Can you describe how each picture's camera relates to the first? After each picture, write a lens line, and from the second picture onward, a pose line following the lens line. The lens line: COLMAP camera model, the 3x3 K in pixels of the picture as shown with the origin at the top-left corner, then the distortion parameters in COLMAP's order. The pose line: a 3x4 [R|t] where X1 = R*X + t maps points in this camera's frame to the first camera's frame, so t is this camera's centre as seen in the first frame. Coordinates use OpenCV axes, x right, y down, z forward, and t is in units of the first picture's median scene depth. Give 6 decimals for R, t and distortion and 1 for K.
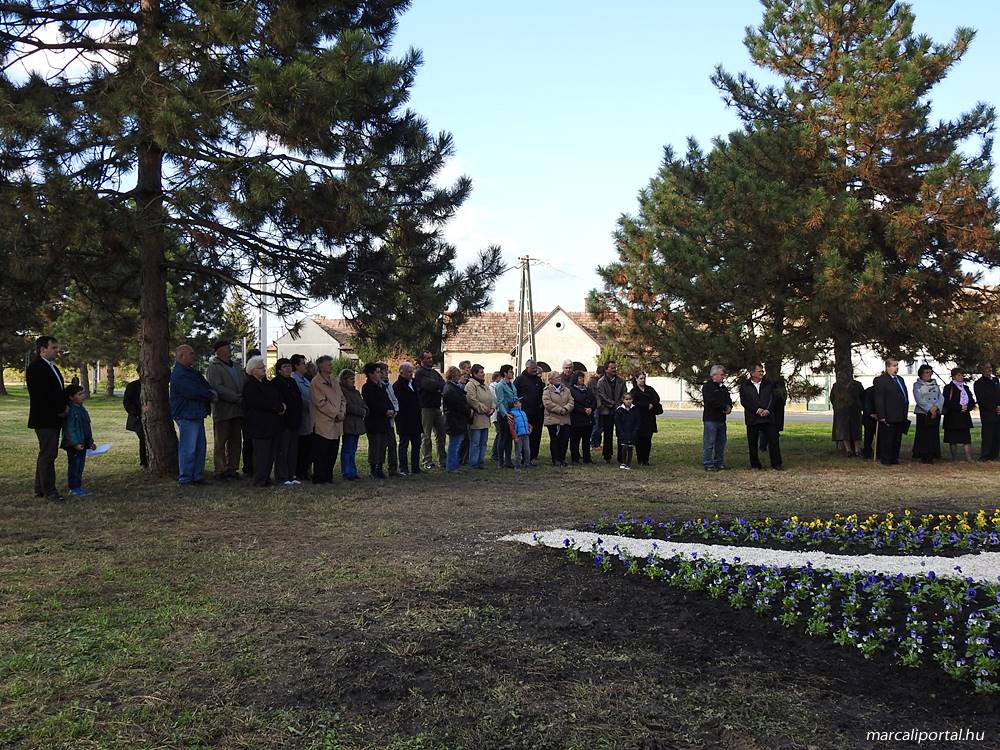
lens RADIAL K [[1102.4, 0, 493.9], [0, 1102.4, 378.1], [0, 0, 1]] dist [0.010818, 0.000000]
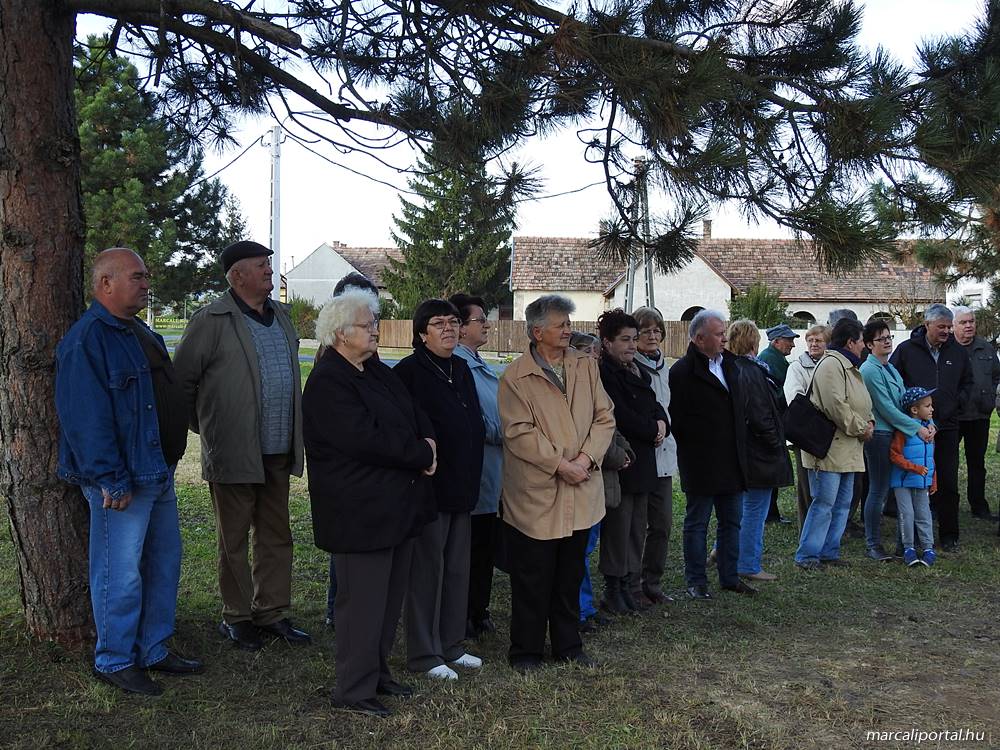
lens RADIAL K [[1349.8, 0, 497.6], [0, 1349.8, 374.0], [0, 0, 1]] dist [-0.000751, 0.000000]
pose [[0.999370, 0.011059, -0.033727, -0.052590], [-0.009808, 0.999265, 0.037050, -0.003598], [0.034112, -0.036696, 0.998744, 0.200666]]
